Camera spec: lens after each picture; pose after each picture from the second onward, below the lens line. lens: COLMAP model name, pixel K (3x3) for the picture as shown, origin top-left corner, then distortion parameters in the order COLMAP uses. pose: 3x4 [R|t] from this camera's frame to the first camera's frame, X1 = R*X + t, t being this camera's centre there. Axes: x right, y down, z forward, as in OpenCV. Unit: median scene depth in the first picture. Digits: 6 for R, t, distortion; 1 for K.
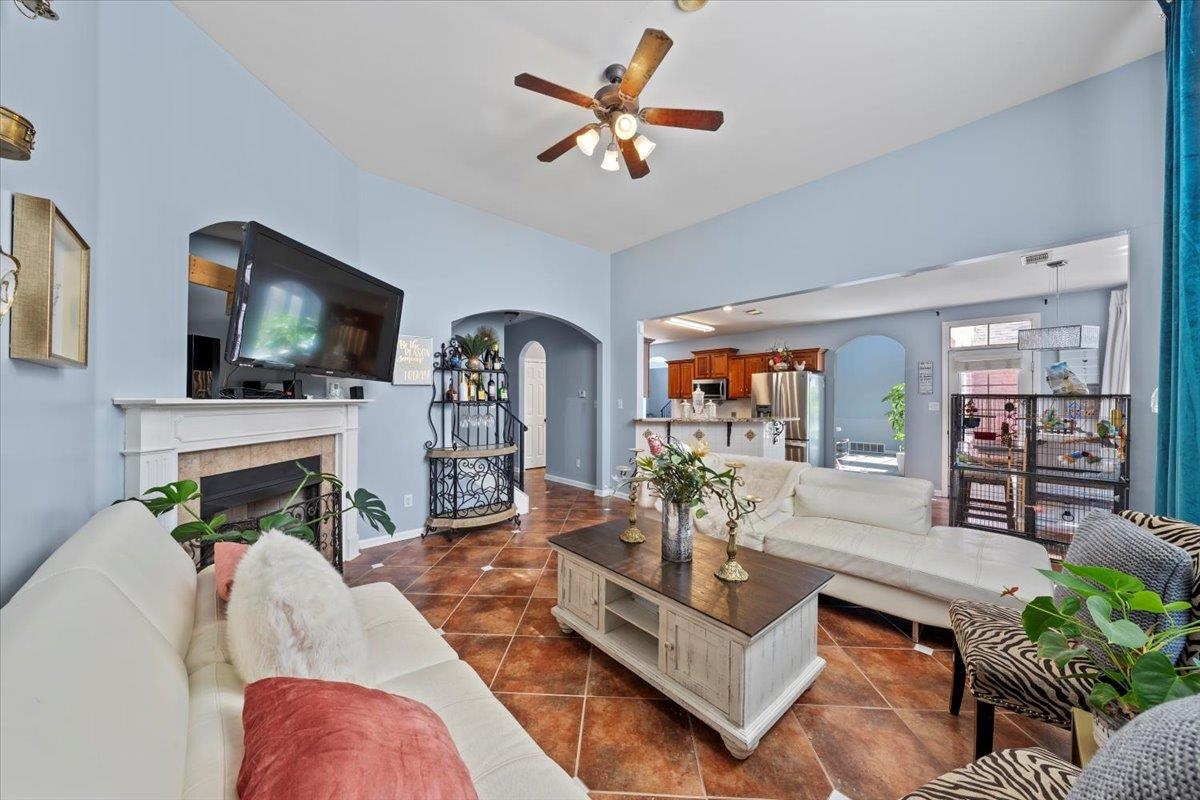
lens RADIAL K [[406.2, 0, 601.3], [0, 406.2, 403.5], [0, 0, 1]] dist [-0.000028, -0.000992]
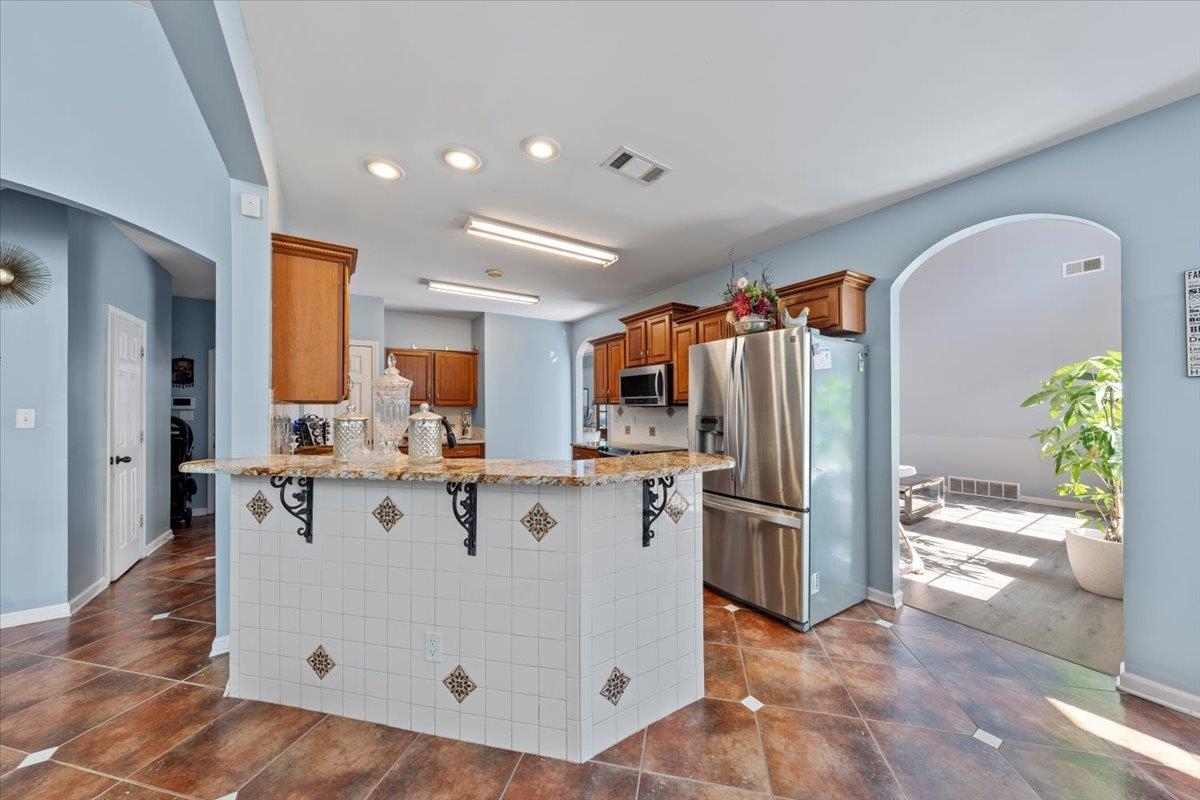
lens RADIAL K [[406.2, 0, 605.5], [0, 406.2, 413.0], [0, 0, 1]] dist [-0.000028, -0.000992]
pose [[0.986085, -0.006384, -0.166117, 0.360811], [0.006611, 0.999978, 0.000817, -0.000888], [0.166108, -0.001904, 0.986106, 0.555580]]
